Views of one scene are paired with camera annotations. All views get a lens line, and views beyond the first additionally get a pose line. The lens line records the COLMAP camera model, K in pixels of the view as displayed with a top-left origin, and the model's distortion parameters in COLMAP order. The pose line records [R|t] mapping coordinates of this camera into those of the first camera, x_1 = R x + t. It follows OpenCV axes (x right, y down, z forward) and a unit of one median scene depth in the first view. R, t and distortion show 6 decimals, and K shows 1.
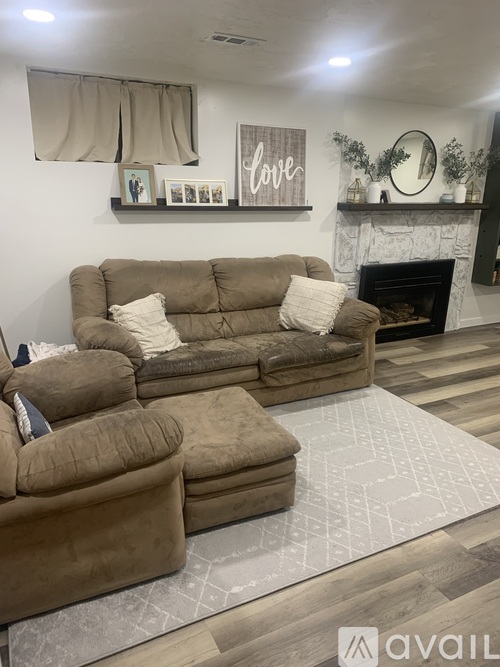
lens RADIAL K [[498.0, 0, 251.8], [0, 498.0, 335.9], [0, 0, 1]] dist [0.011444, 0.001259]
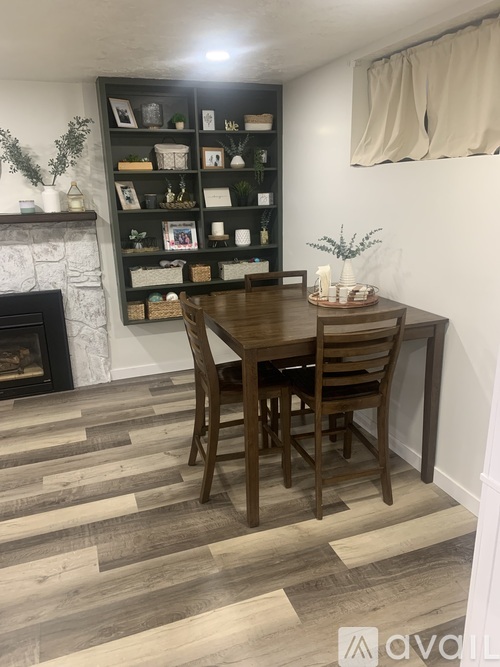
lens RADIAL K [[498.0, 0, 253.5], [0, 498.0, 332.5], [0, 0, 1]] dist [0.011444, 0.001259]
pose [[0.993475, -0.016442, -0.112858, 0.777080], [0.013246, 0.999492, -0.029005, -0.067927], [0.113277, 0.027320, 0.993188, 0.318088]]
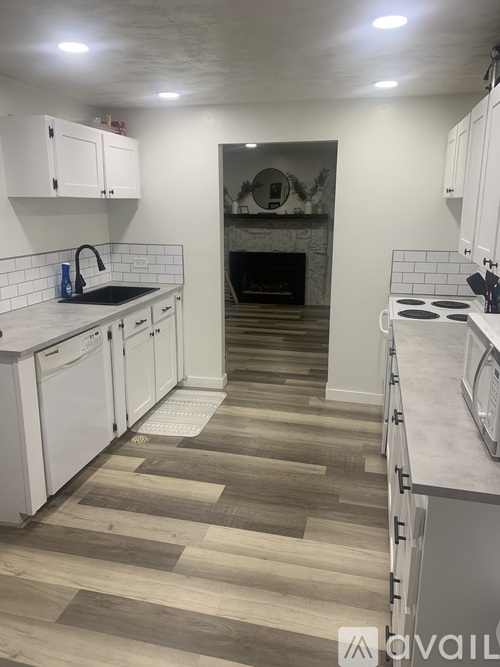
lens RADIAL K [[498.0, 0, 248.1], [0, 498.0, 335.9], [0, 0, 1]] dist [0.011444, 0.001259]
pose [[0.748465, 0.140360, -0.648150, 1.269506], [-0.181014, 0.983473, 0.003947, 0.109068], [0.637992, 0.114371, 0.761502, -0.180308]]
